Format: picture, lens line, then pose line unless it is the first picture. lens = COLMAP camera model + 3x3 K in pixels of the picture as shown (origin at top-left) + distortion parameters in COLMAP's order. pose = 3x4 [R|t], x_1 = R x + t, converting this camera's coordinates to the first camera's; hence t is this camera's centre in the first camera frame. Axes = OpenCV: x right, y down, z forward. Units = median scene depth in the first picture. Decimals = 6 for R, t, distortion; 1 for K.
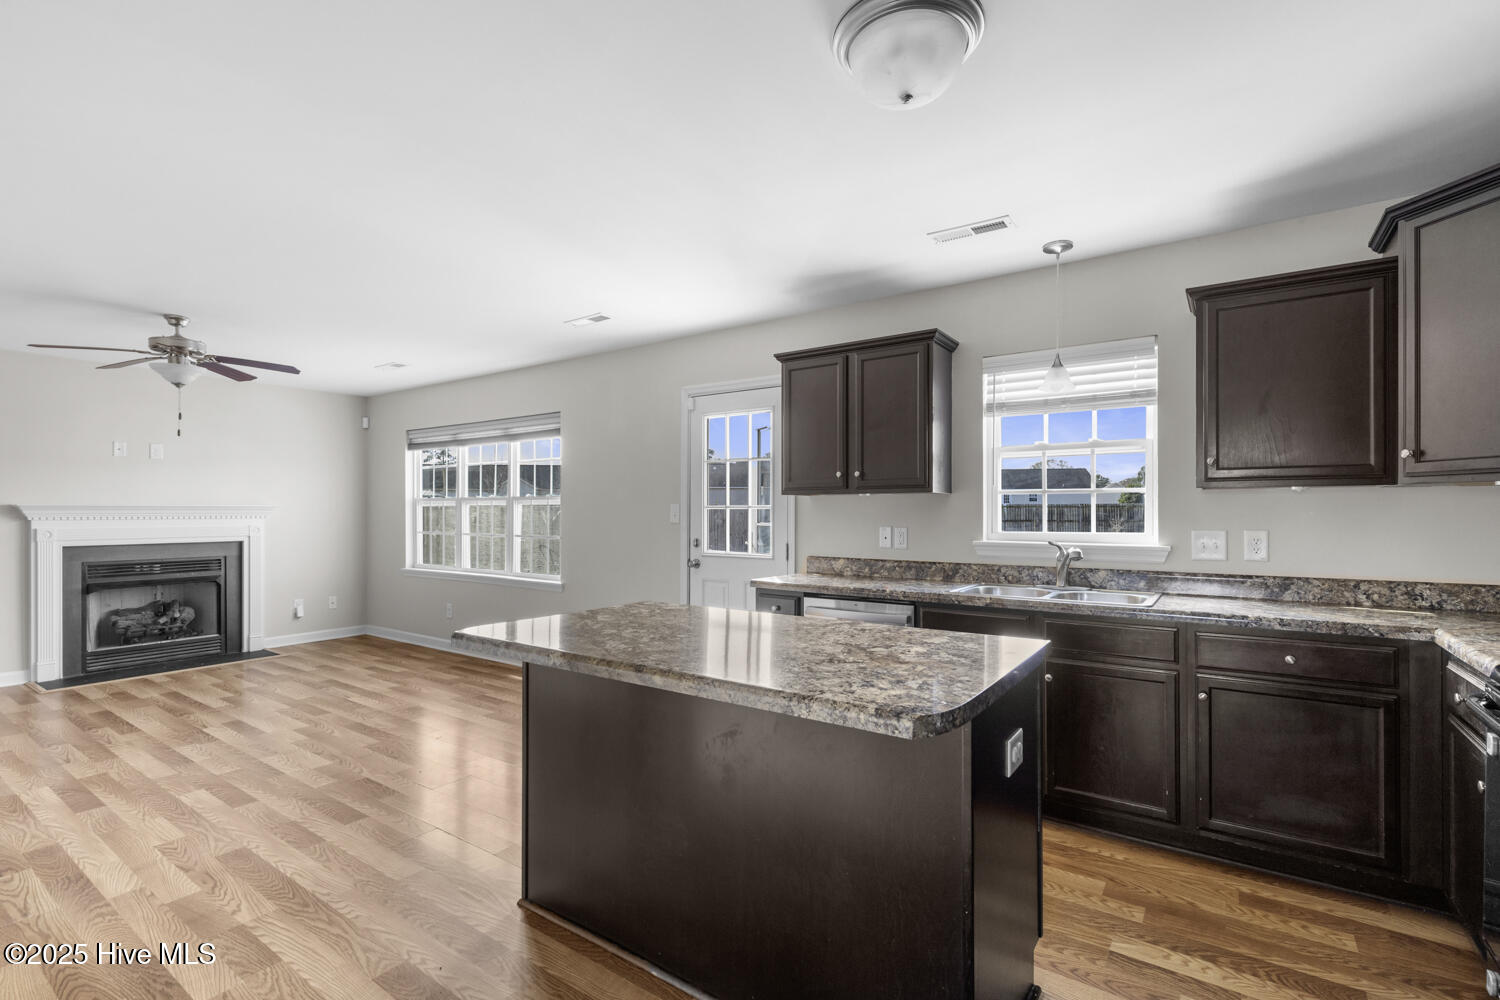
lens RADIAL K [[728.5, 0, 785.4], [0, 728.5, 505.7], [0, 0, 1]] dist [0.003193, 0.000047]
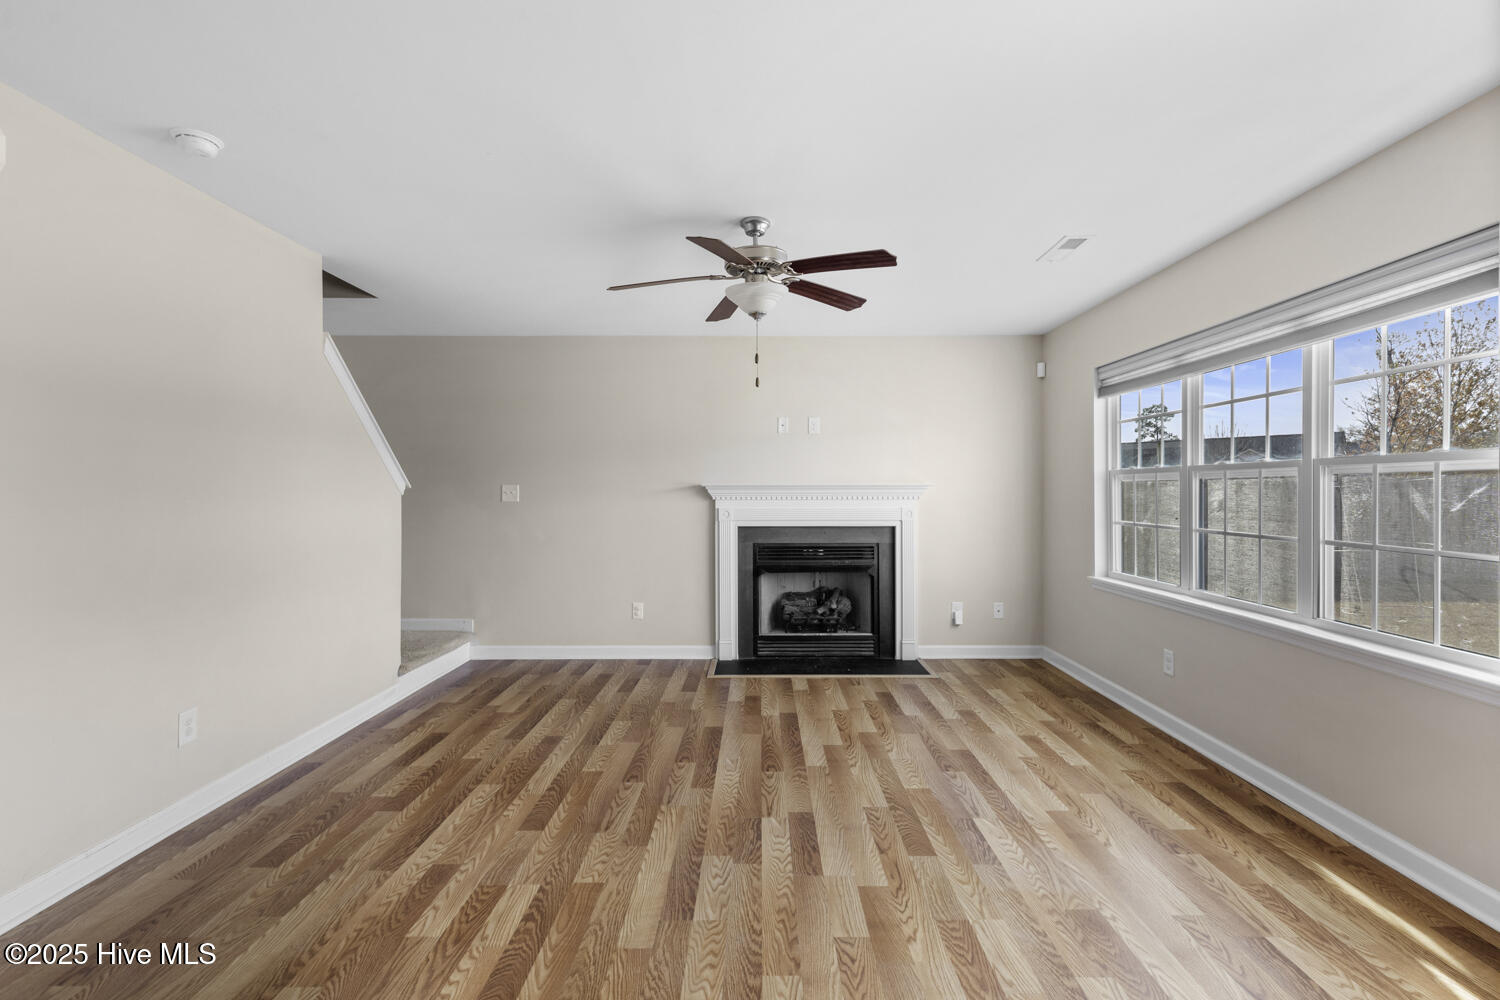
lens RADIAL K [[631.5, 0, 729.5], [0, 631.5, 495.4], [0, 0, 1]] dist [-0.000699, -0.000008]
pose [[0.512126, 0.005091, -0.858895, -0.267714], [0.007938, 0.999912, 0.010660, 0.004721], [0.858874, -0.012277, 0.512040, 0.569396]]
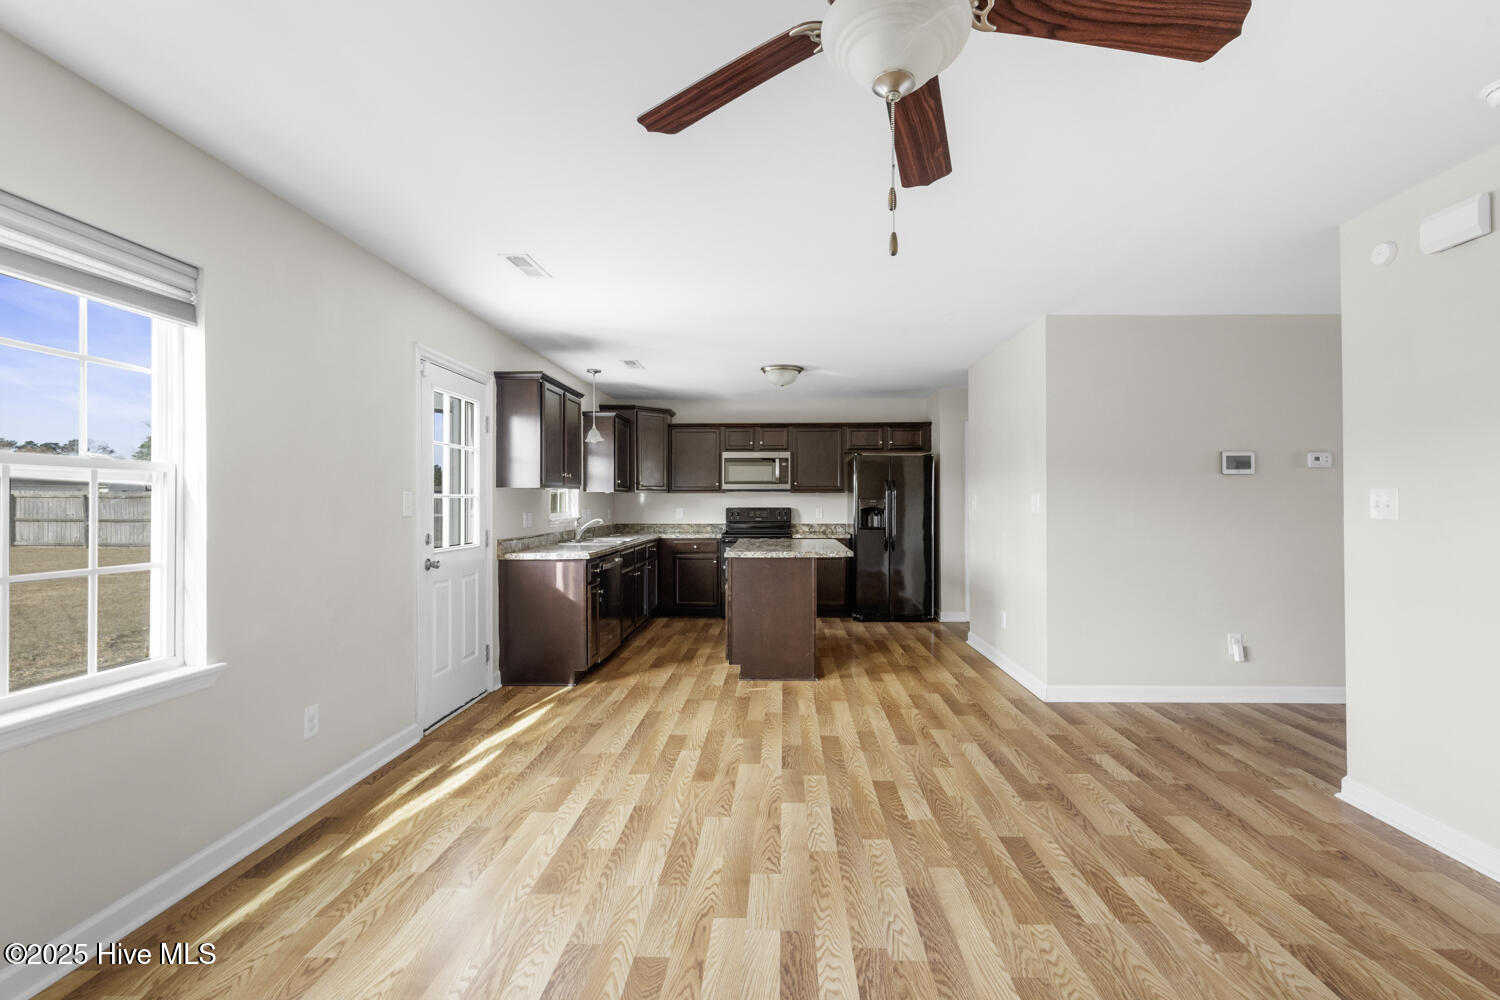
lens RADIAL K [[568.1, 0, 747.6], [0, 568.1, 496.4], [0, 0, 1]] dist [0.002792, -0.000155]
pose [[-0.494031, 0.007978, 0.869408, -0.873036], [-0.004341, 0.999923, -0.011642, 0.007413], [-0.869434, -0.009526, -0.493958, 1.015144]]
